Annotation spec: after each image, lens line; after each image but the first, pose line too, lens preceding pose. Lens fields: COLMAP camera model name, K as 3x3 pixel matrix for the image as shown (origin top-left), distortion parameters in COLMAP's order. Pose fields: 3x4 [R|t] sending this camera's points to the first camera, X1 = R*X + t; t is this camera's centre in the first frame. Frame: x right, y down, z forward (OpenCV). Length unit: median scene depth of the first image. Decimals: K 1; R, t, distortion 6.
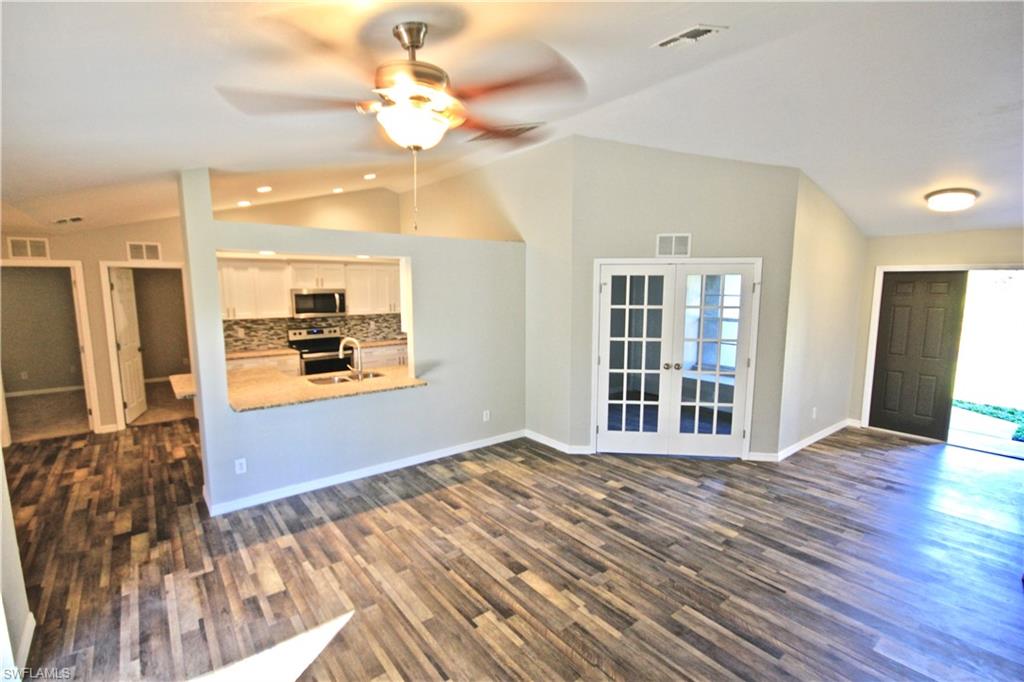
lens RADIAL K [[471.4, 0, 509.1], [0, 471.4, 348.8], [0, 0, 1]] dist [0.009585, -0.008385]
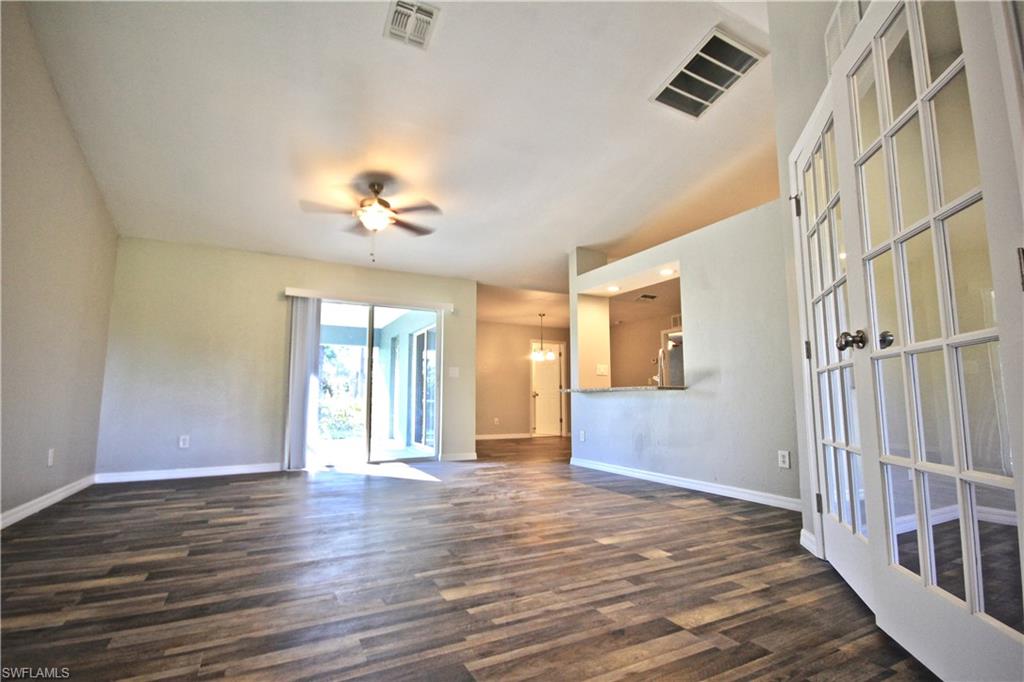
lens RADIAL K [[471.4, 0, 507.2], [0, 471.4, 348.6], [0, 0, 1]] dist [0.009585, -0.008385]
pose [[-0.186872, -0.110755, -0.976121, 0.813188], [-0.136178, 0.986952, -0.085913, 0.122334], [0.972900, 0.116871, -0.199516, 0.910948]]
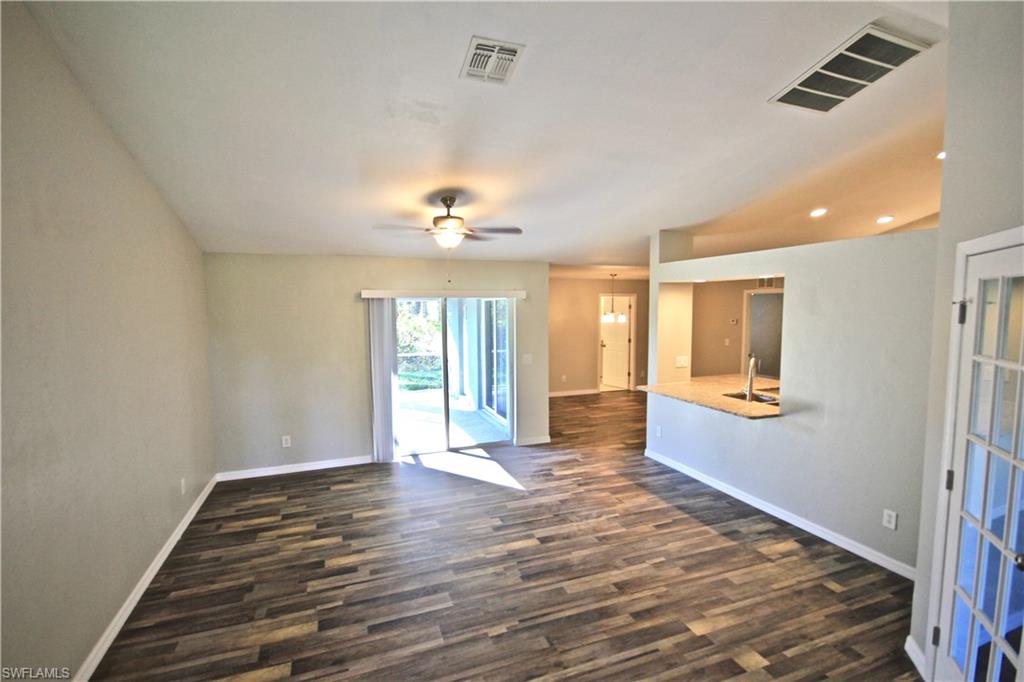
lens RADIAL K [[471.4, 0, 506.9], [0, 471.4, 348.6], [0, 0, 1]] dist [0.009585, -0.008385]
pose [[-0.305151, 0.083025, -0.948678, 0.806081], [-0.124053, 0.984238, 0.126040, -0.108182], [0.944190, 0.156147, -0.290041, 0.828845]]
